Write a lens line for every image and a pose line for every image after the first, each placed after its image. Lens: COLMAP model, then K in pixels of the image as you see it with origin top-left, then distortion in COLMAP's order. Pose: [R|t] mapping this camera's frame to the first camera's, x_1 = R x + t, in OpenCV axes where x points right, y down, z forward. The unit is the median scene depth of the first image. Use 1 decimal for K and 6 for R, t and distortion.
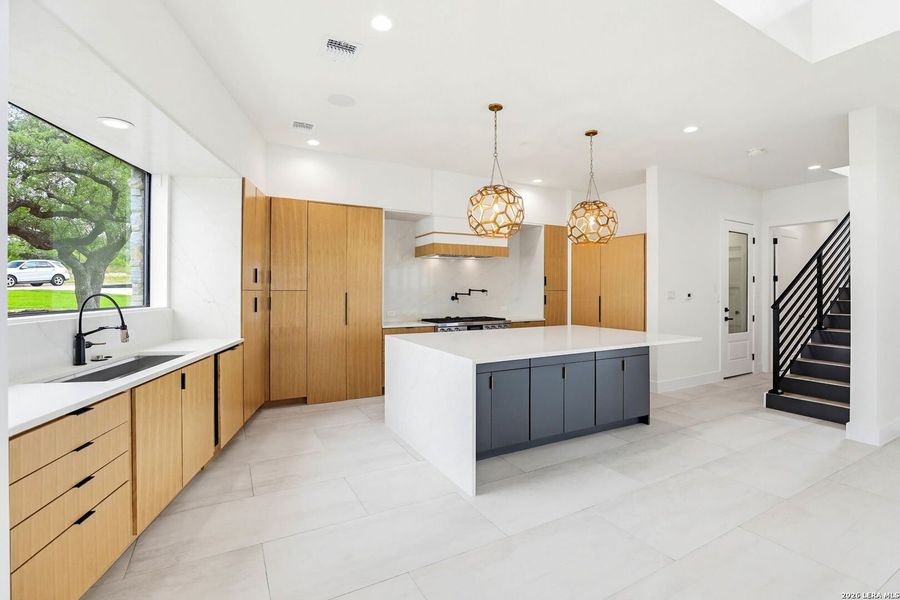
lens RADIAL K [[425.2, 0, 455.6], [0, 425.2, 289.6], [0, 0, 1]] dist [-0.028078, -0.000003]
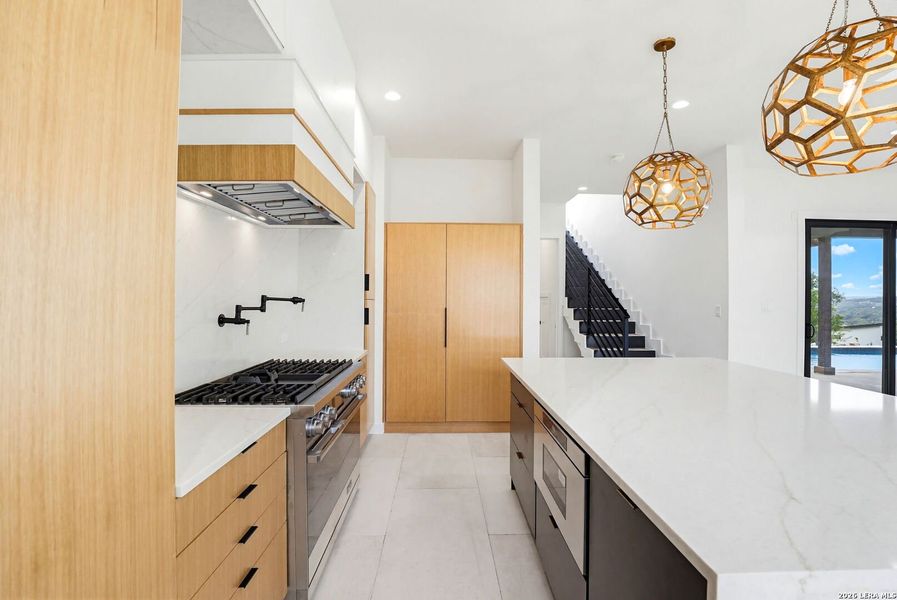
lens RADIAL K [[423.8, 0, 454.1], [0, 423.8, 289.6], [0, 0, 1]] dist [-0.028078, -0.000003]
pose [[0.454307, 0.021136, 0.890594, -0.298453], [-0.009263, 0.999777, -0.019002, -0.001216], [-0.890797, 0.000384, 0.454402, 0.839415]]
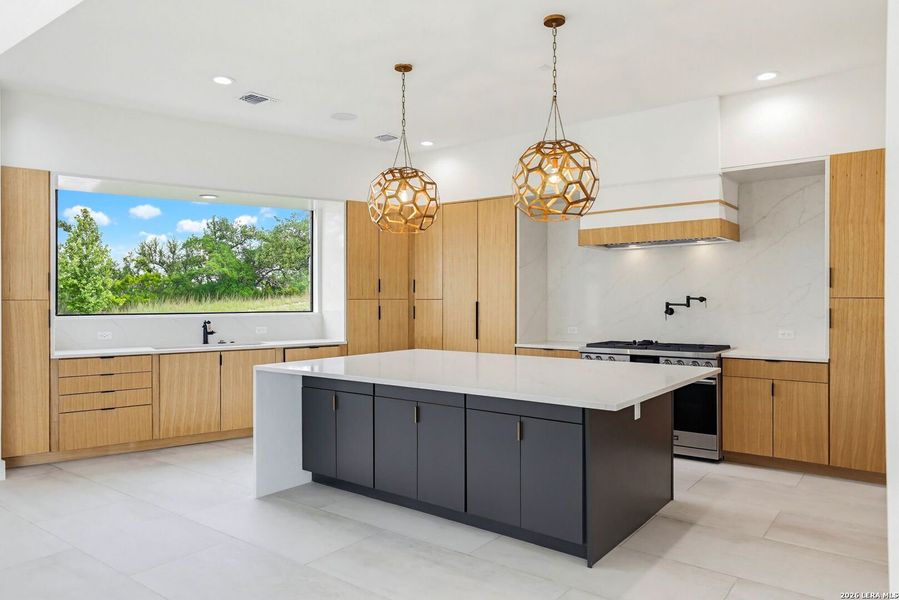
lens RADIAL K [[604.0, 0, 449.5], [0, 604.0, 300.0], [0, 0, 1]] dist [-0.002845, -0.000528]
pose [[0.394489, -0.000289, -0.918901, 0.853291], [0.004061, 0.999991, 0.001429, 0.001874], [0.918892, -0.004295, 0.394486, 0.459036]]
